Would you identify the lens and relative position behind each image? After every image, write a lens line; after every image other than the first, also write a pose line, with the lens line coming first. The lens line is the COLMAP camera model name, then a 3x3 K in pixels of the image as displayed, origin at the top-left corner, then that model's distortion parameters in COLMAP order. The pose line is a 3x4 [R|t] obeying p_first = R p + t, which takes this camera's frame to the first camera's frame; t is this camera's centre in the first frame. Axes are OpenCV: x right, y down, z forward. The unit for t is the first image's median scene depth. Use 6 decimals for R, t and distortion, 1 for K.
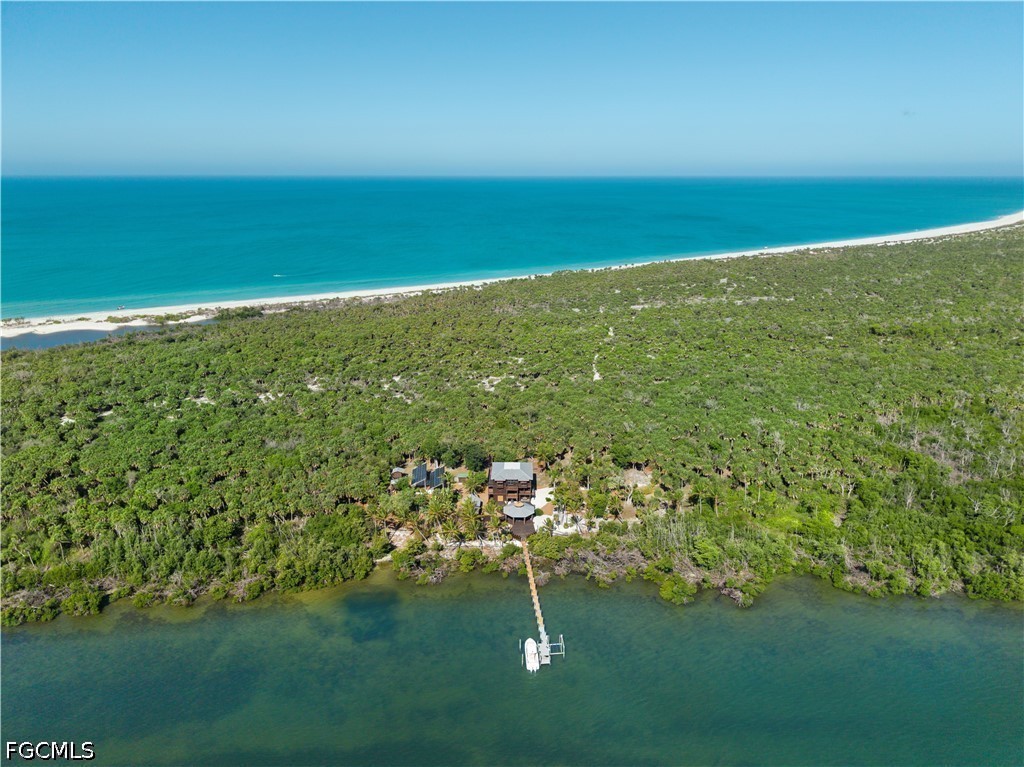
lens RADIAL K [[711.4, 0, 511.5], [0, 711.4, 384.2], [0, 0, 1]] dist [0.005718, 0.001205]
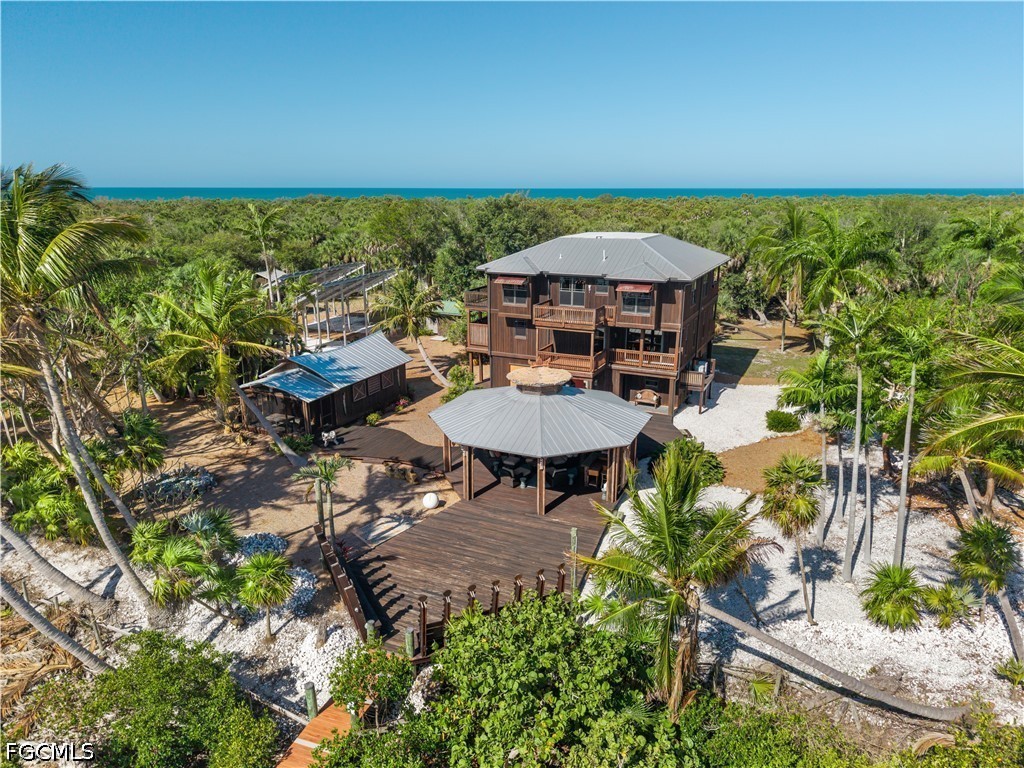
lens RADIAL K [[711.4, 0, 510.0], [0, 711.4, 379.0], [0, 0, 1]] dist [0.005718, 0.001205]
pose [[0.911399, 0.115305, -0.395040, 0.072048], [-0.131472, 0.991221, -0.014000, 0.200414], [0.389958, 0.064696, 0.918557, 1.006296]]
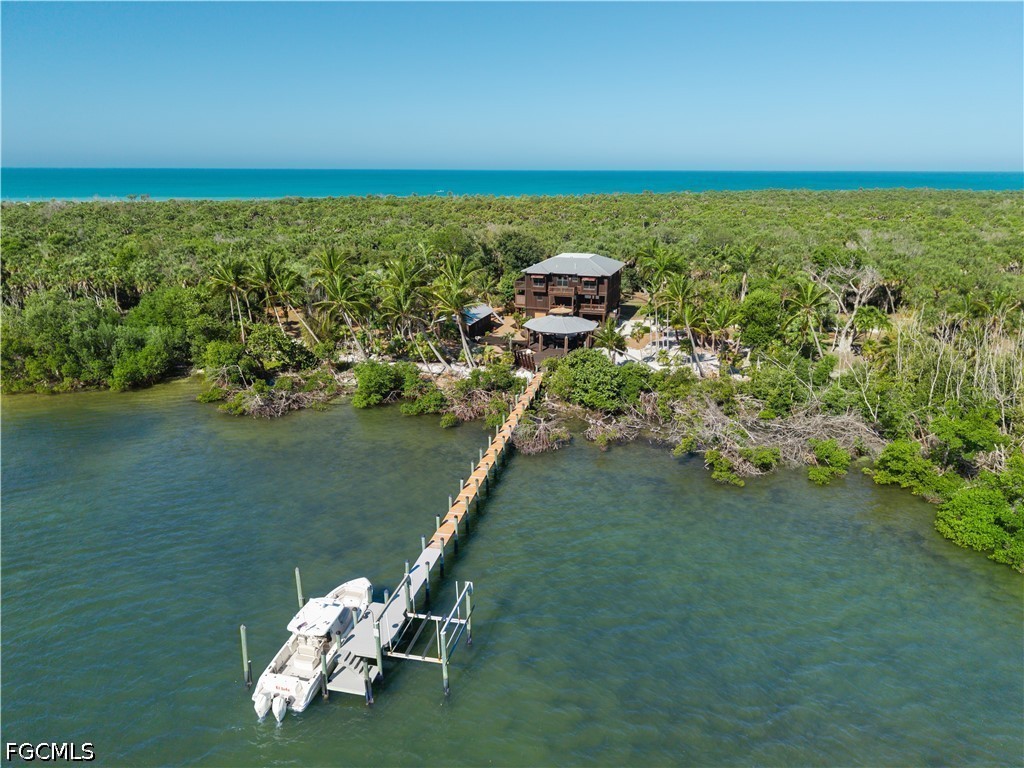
lens RADIAL K [[711.4, 0, 514.4], [0, 711.4, 385.6], [0, 0, 1]] dist [0.005718, 0.001205]
pose [[0.956492, 0.097090, -0.275129, 0.121614], [-0.099500, 0.995024, 0.005218, 0.249069], [0.274267, 0.022384, 0.961393, 0.681169]]
